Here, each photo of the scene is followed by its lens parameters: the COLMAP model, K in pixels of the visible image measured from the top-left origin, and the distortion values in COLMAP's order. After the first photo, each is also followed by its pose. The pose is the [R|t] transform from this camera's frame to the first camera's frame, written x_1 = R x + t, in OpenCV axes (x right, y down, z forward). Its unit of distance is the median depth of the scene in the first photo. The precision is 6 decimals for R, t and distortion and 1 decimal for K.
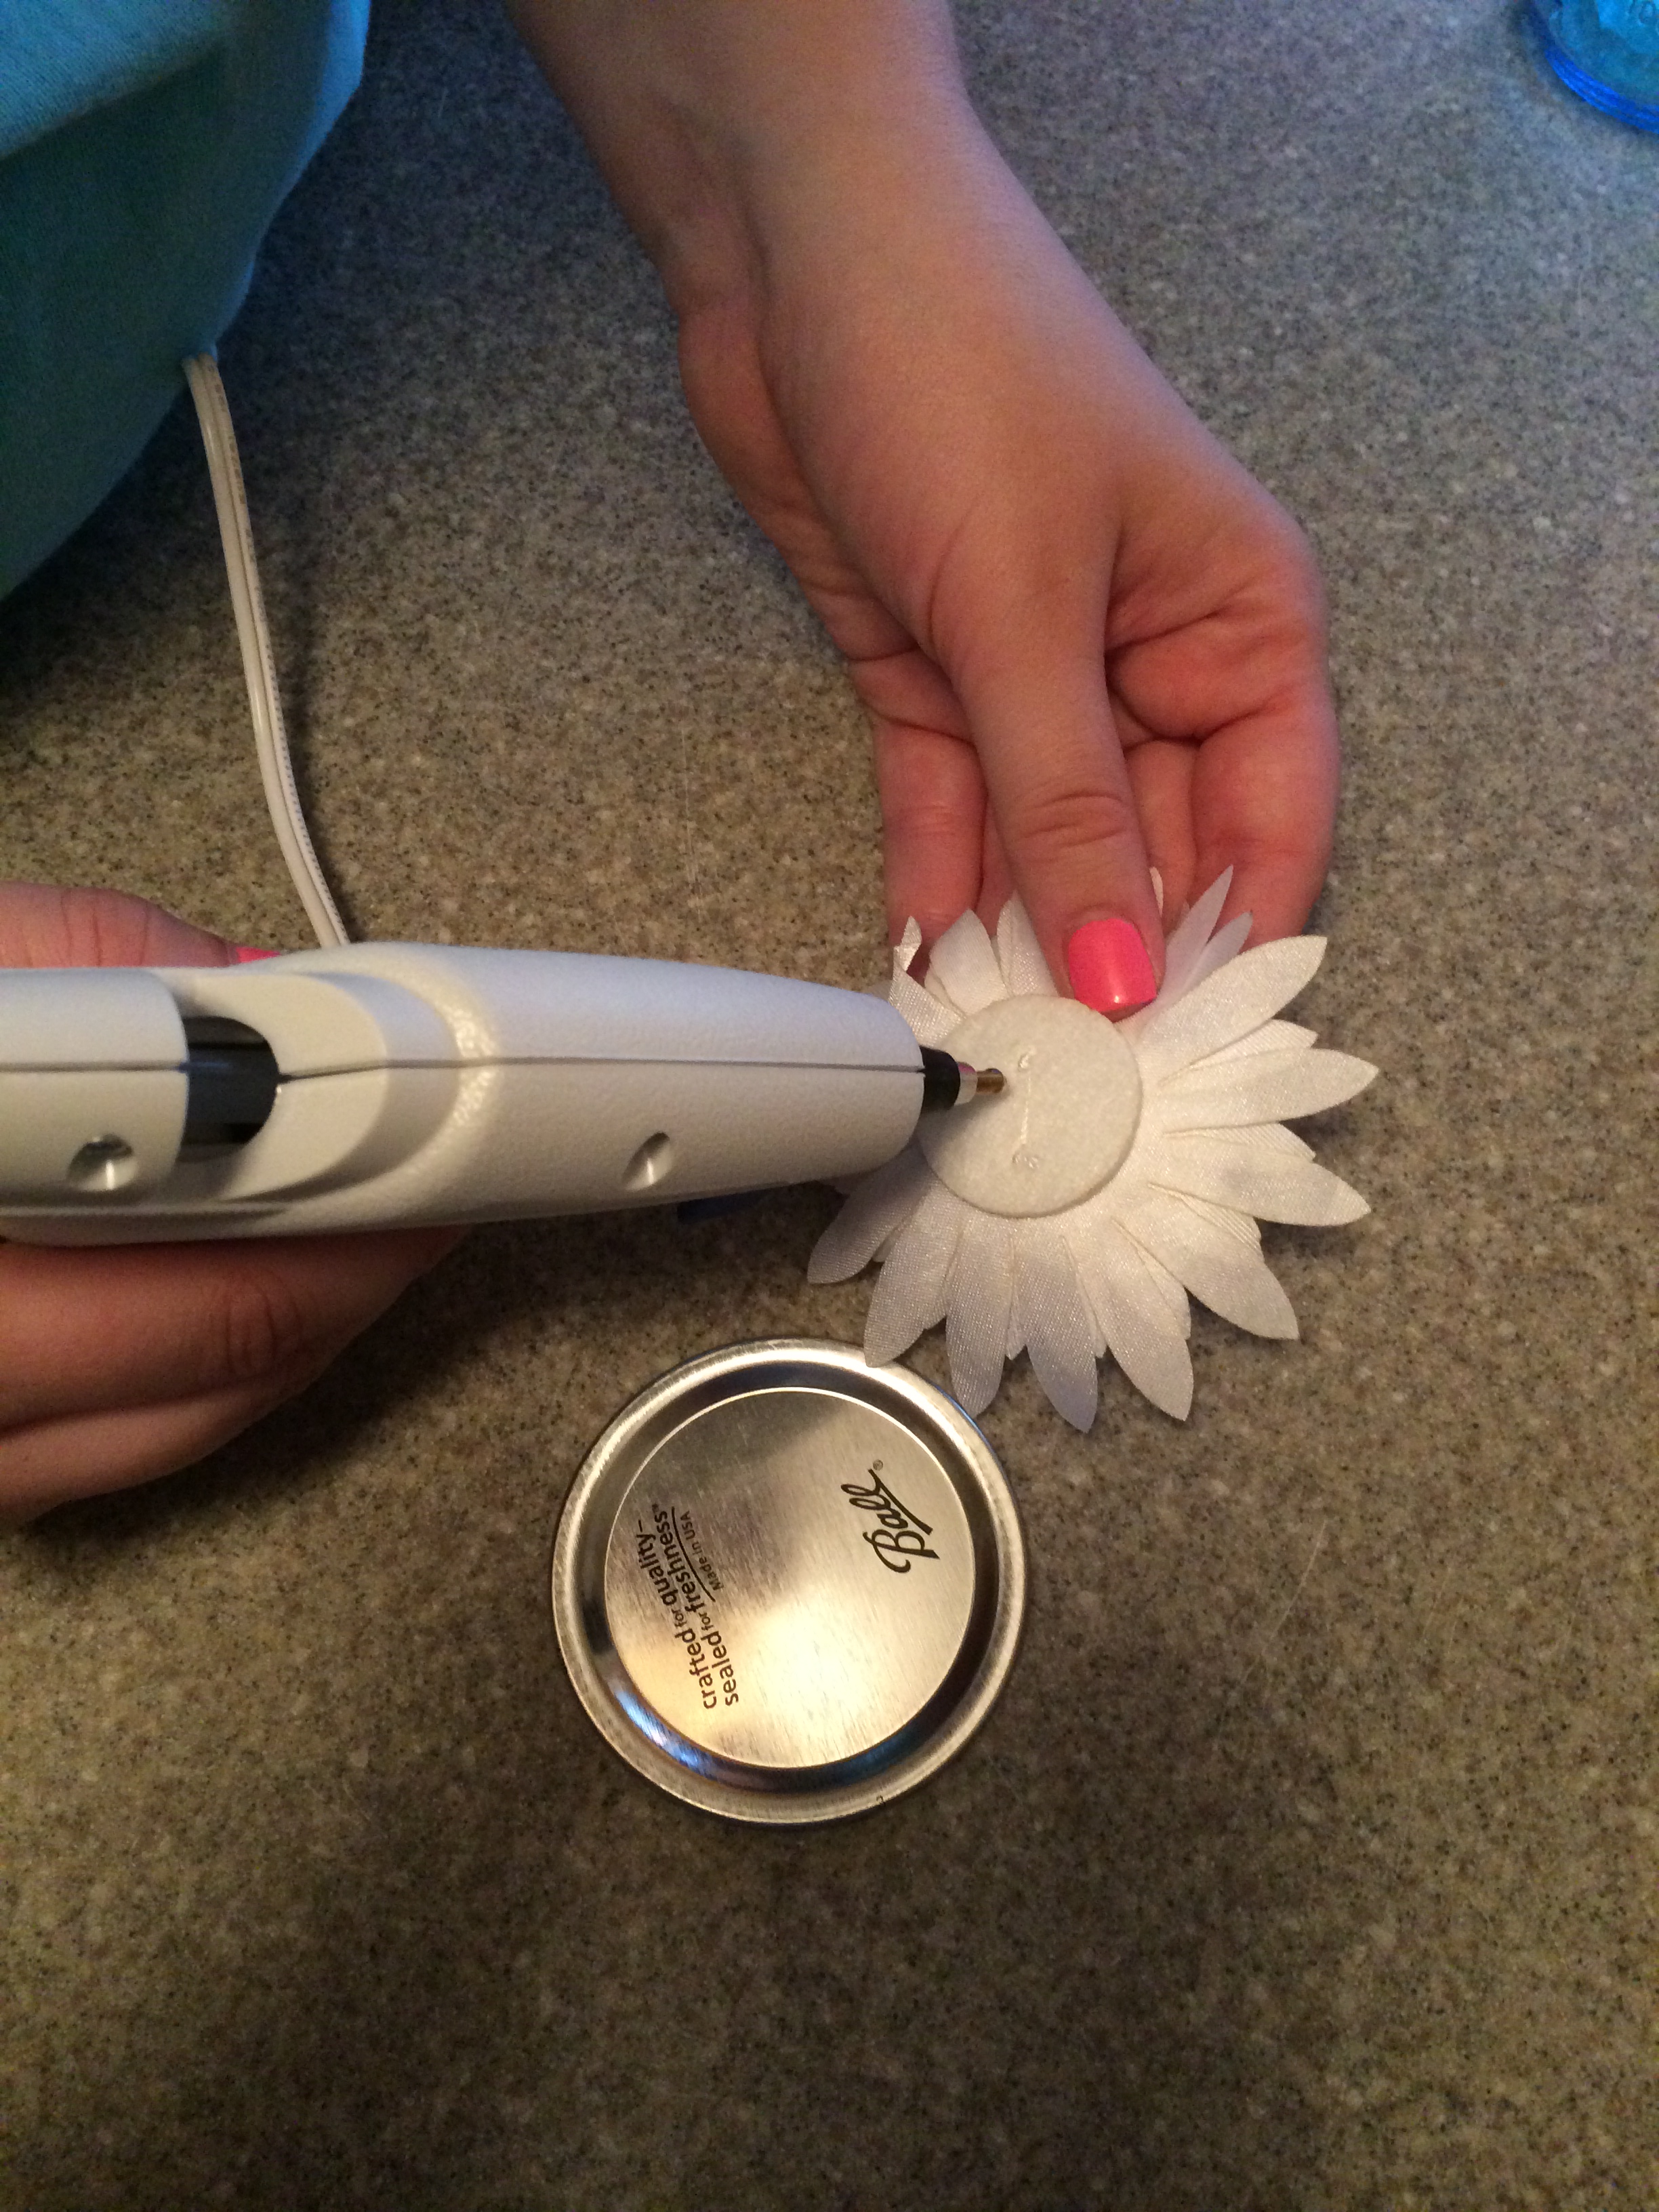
lens RADIAL K [[1844.9, 0, 841.6], [0, 1844.9, 1111.9], [0, 0, 1]] dist [0.070459, -0.115501]
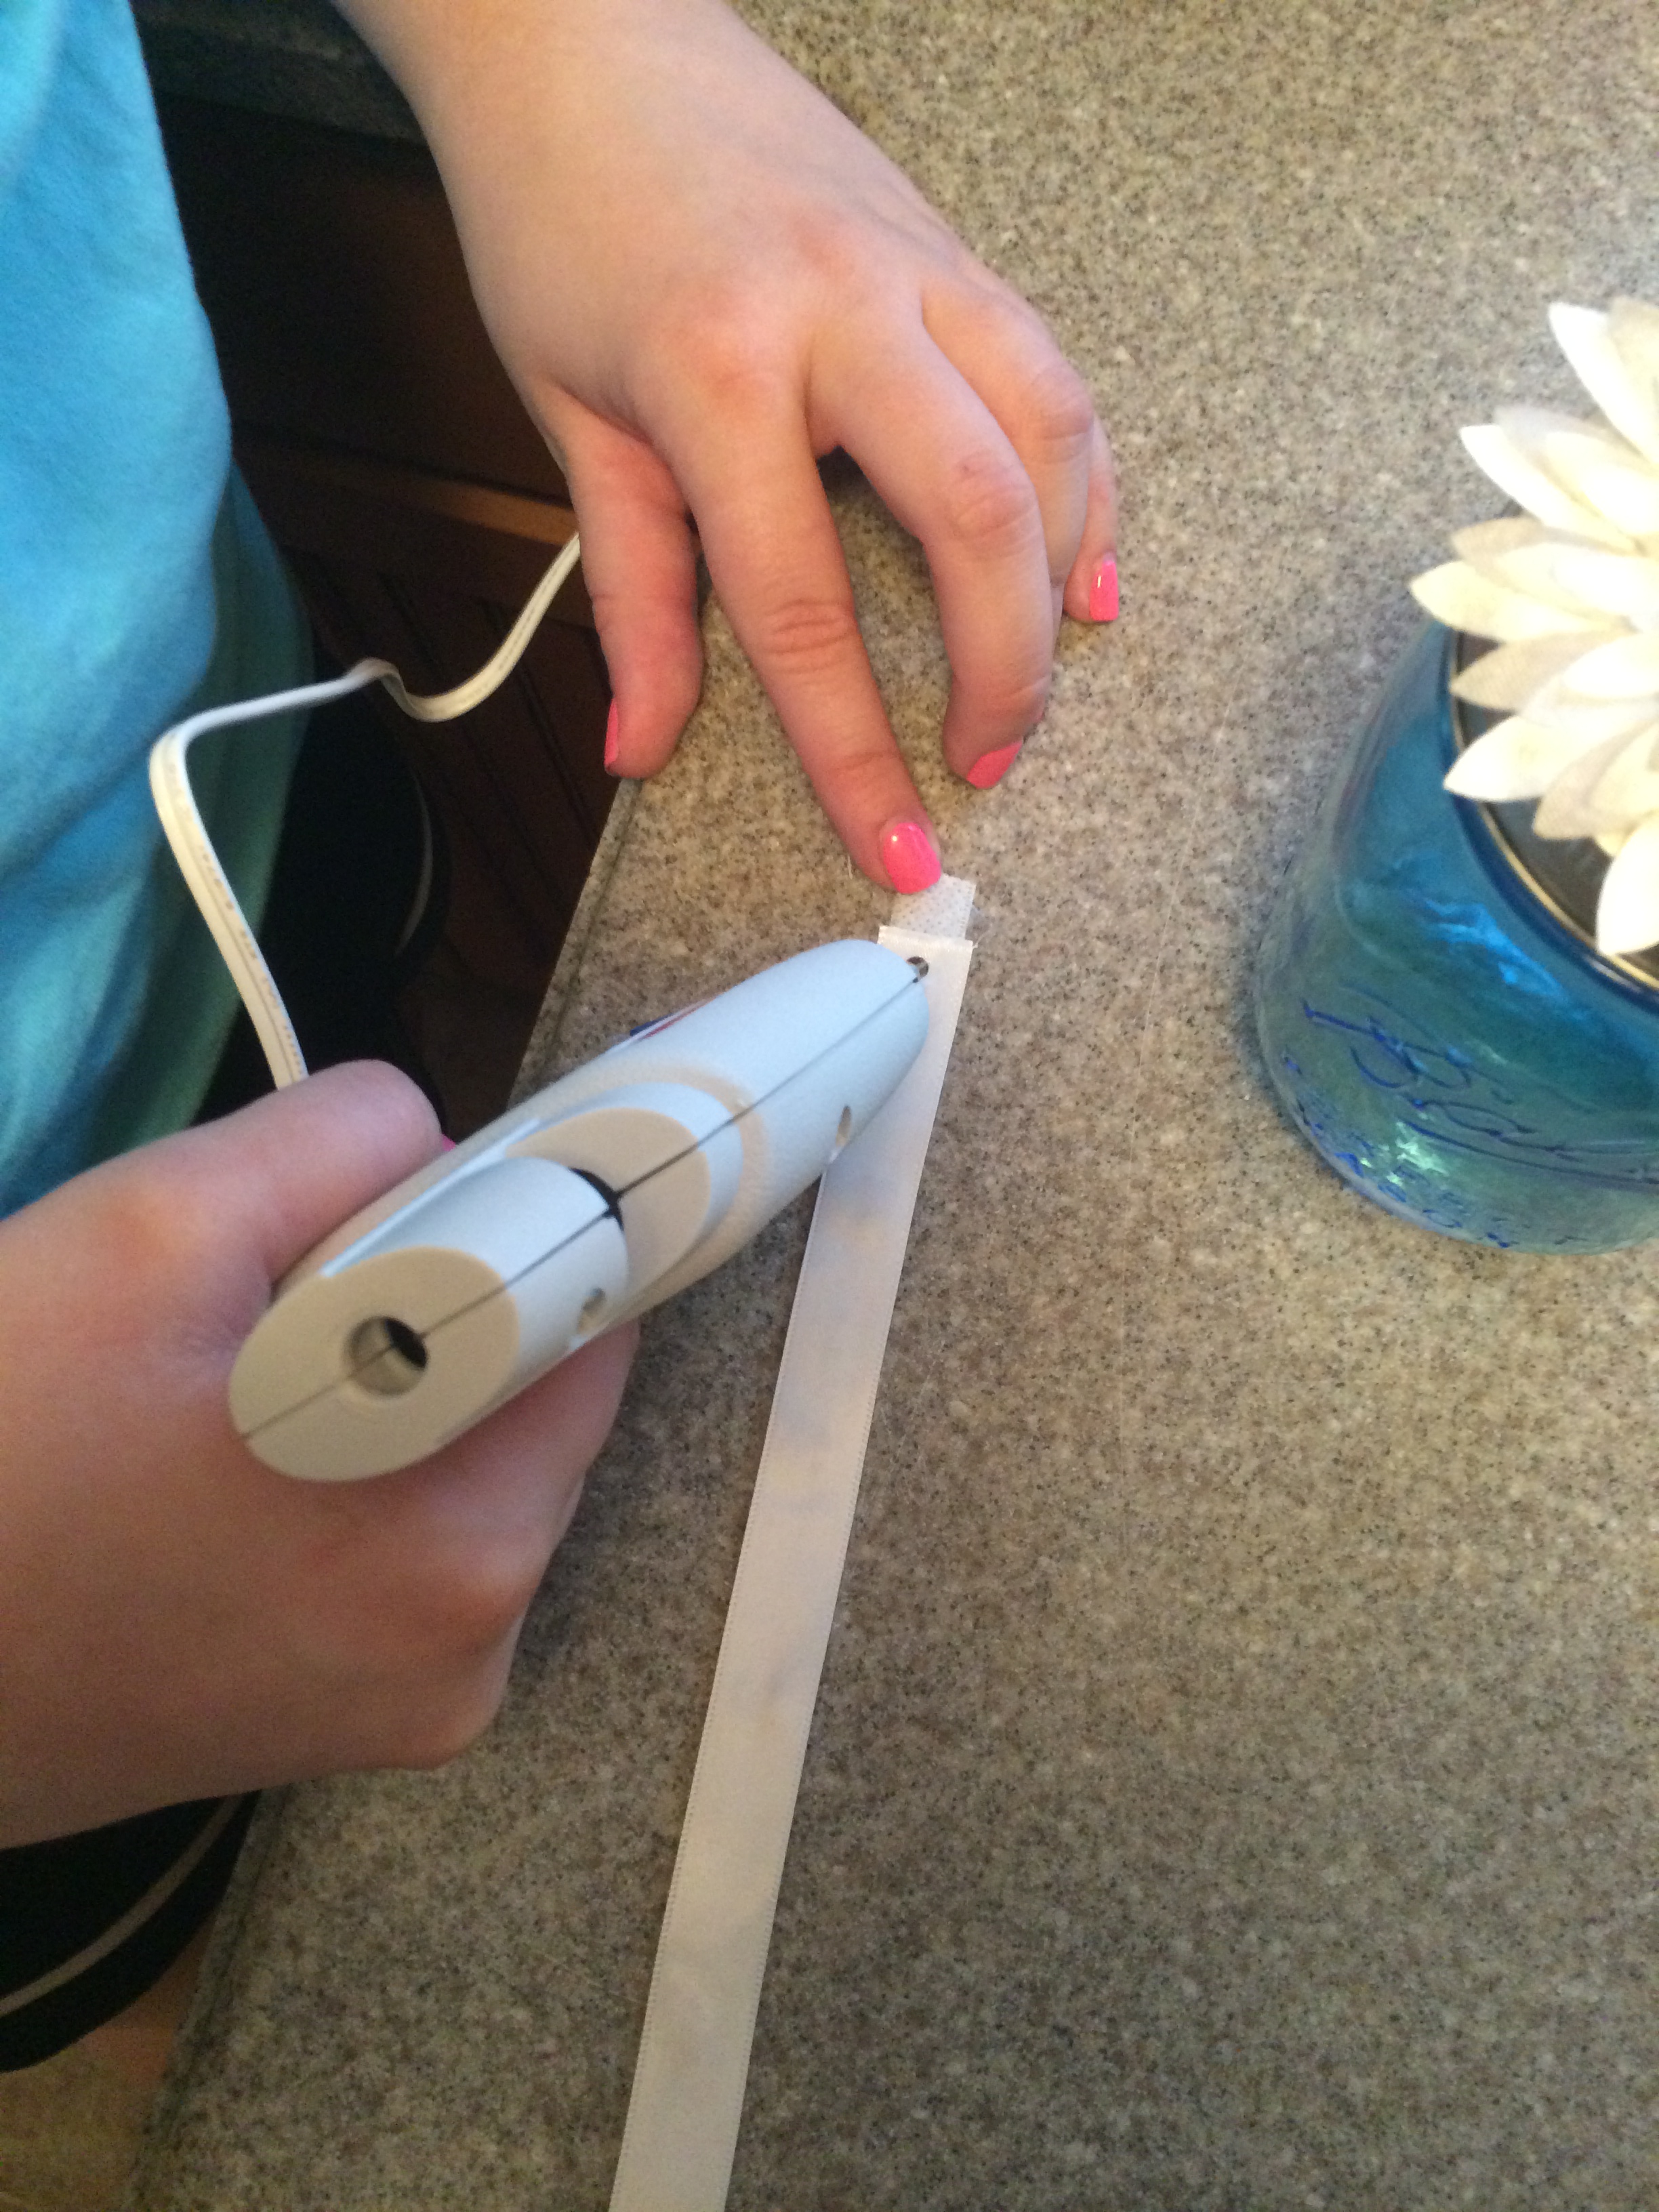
lens RADIAL K [[1844.9, 0, 861.1], [0, 1844.9, 1108.0], [0, 0, 1]] dist [0.070459, -0.115501]
pose [[0.980609, -0.194139, 0.026771, -0.306587], [0.190840, 0.977027, 0.094863, -0.611987], [-0.044572, -0.087915, 0.995130, 0.157577]]
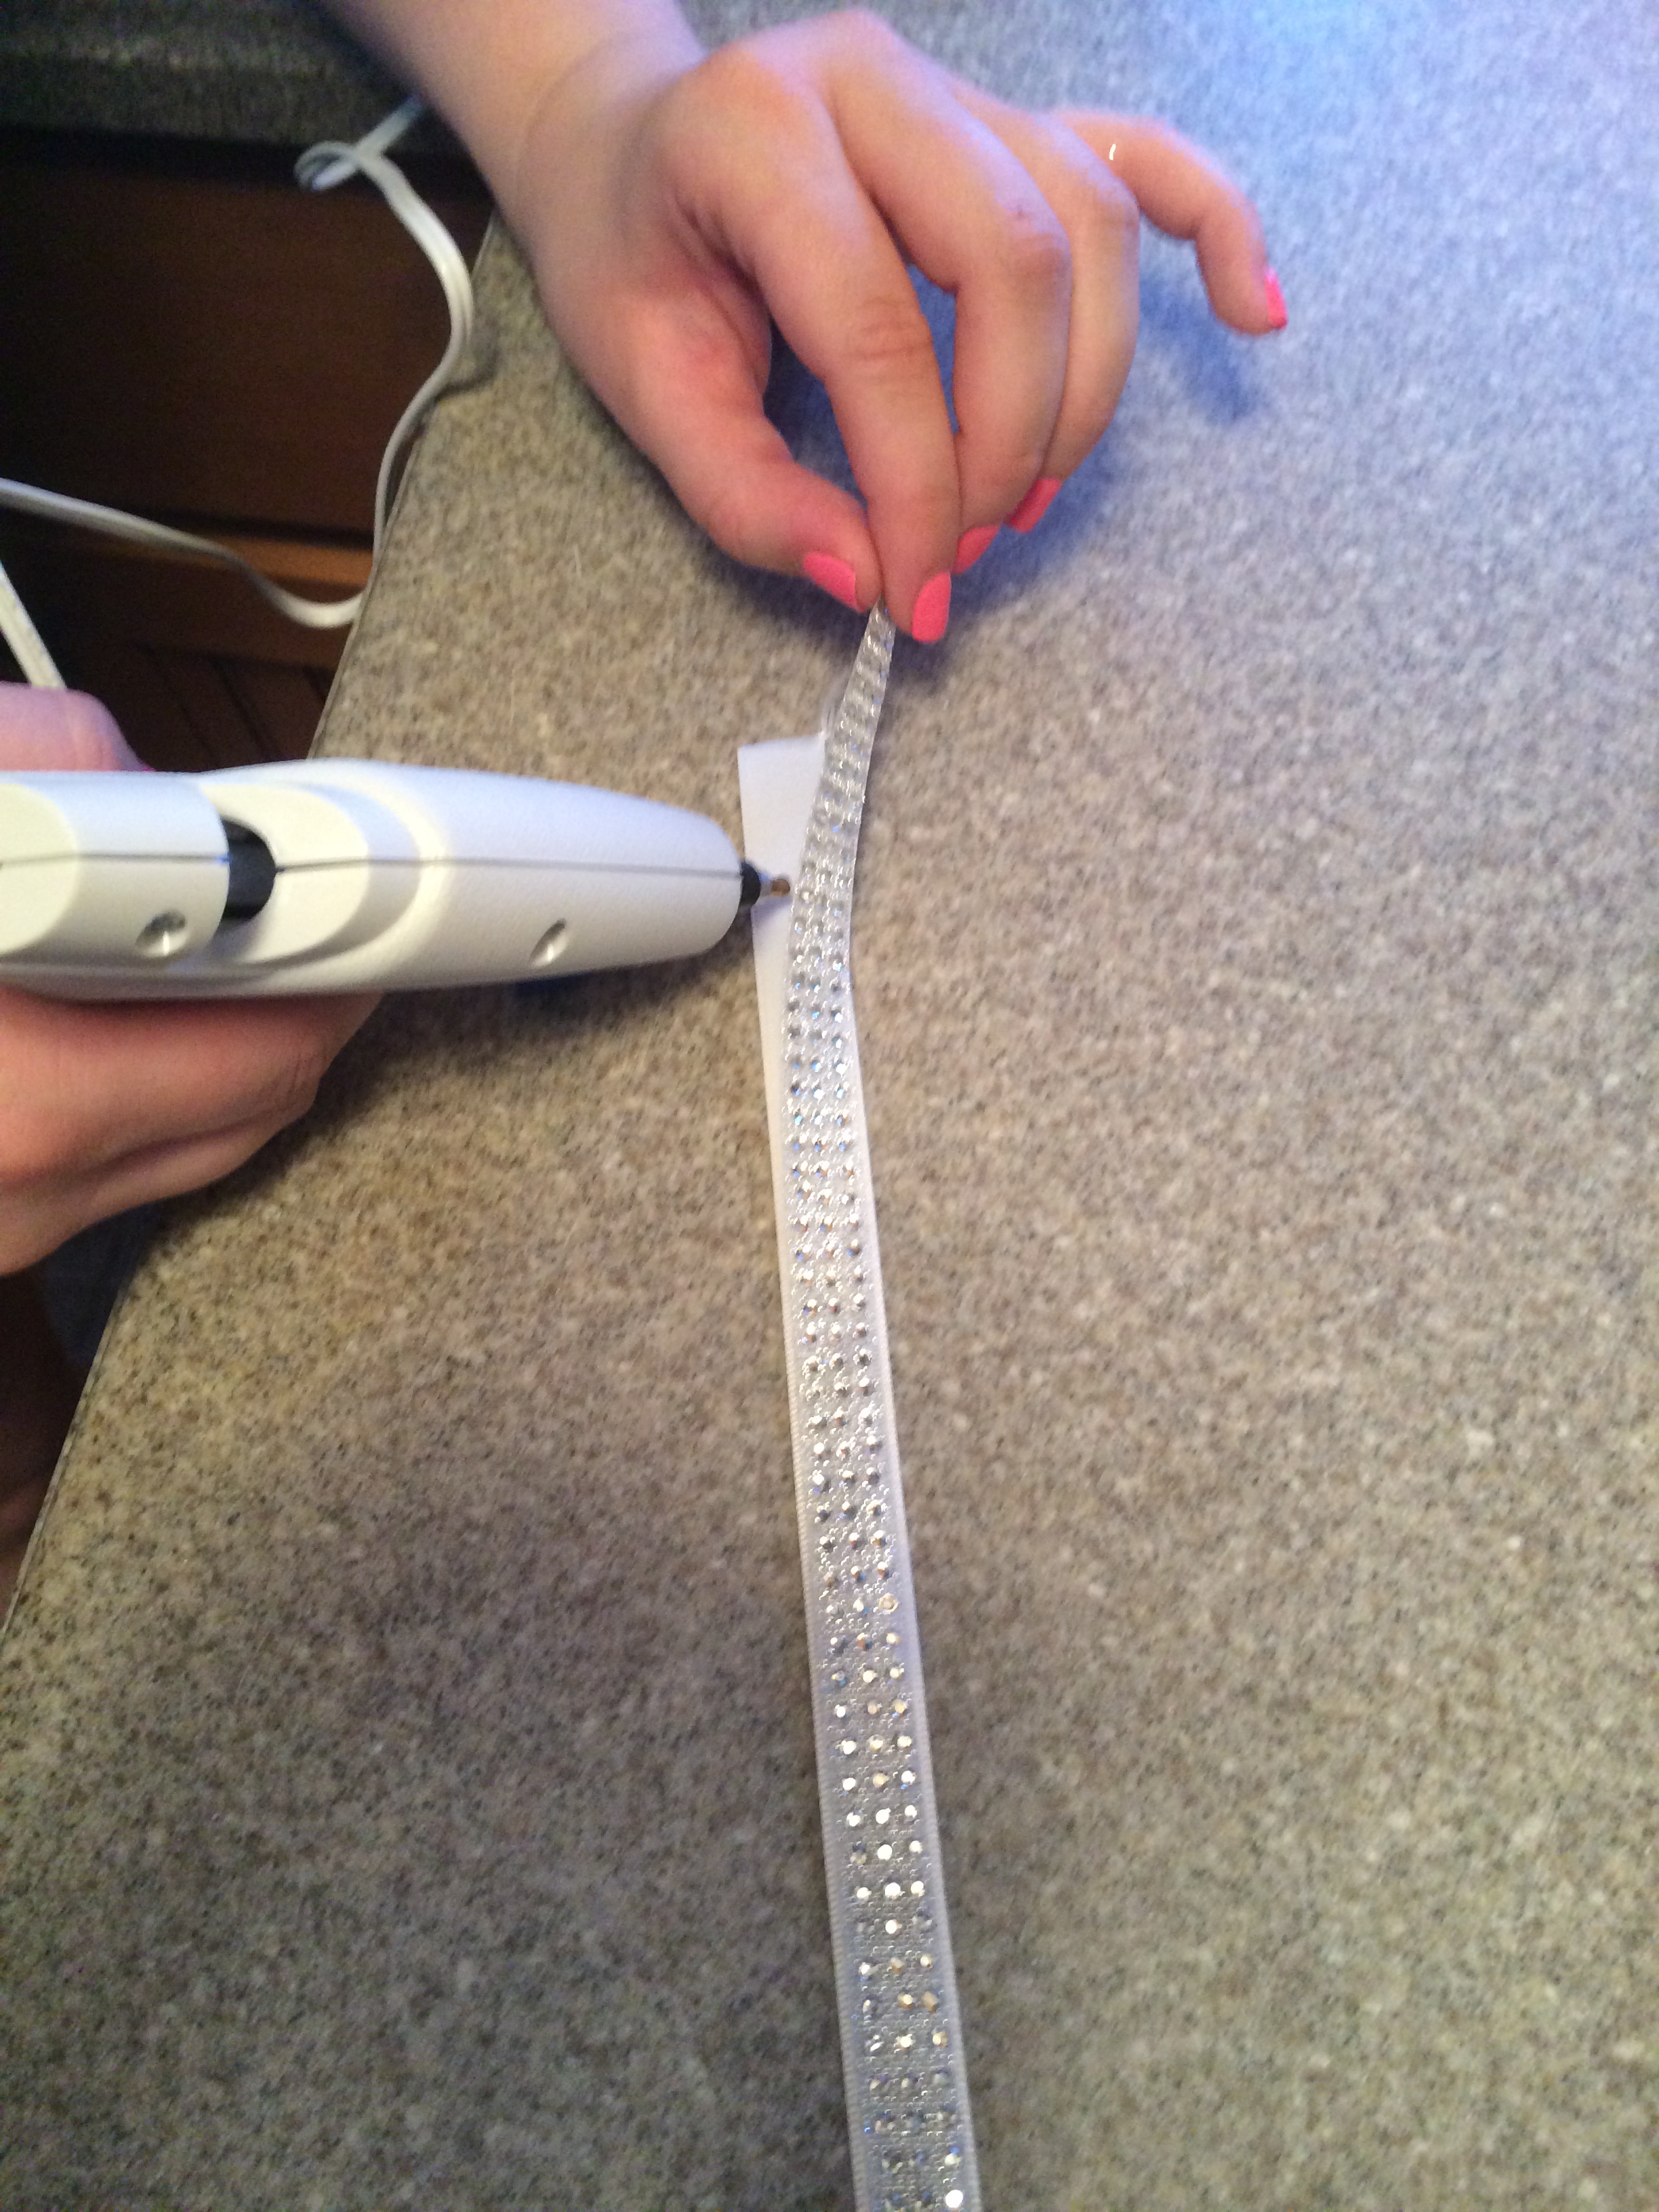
lens RADIAL K [[1844.9, 0, 837.8], [0, 1844.9, 1105.3], [0, 0, 1]] dist [0.070459, -0.115501]
pose [[0.952752, -0.286797, 0.100054, -0.317255], [0.293431, 0.954147, -0.059178, -0.208457], [-0.078494, 0.085741, 0.993221, 0.060660]]
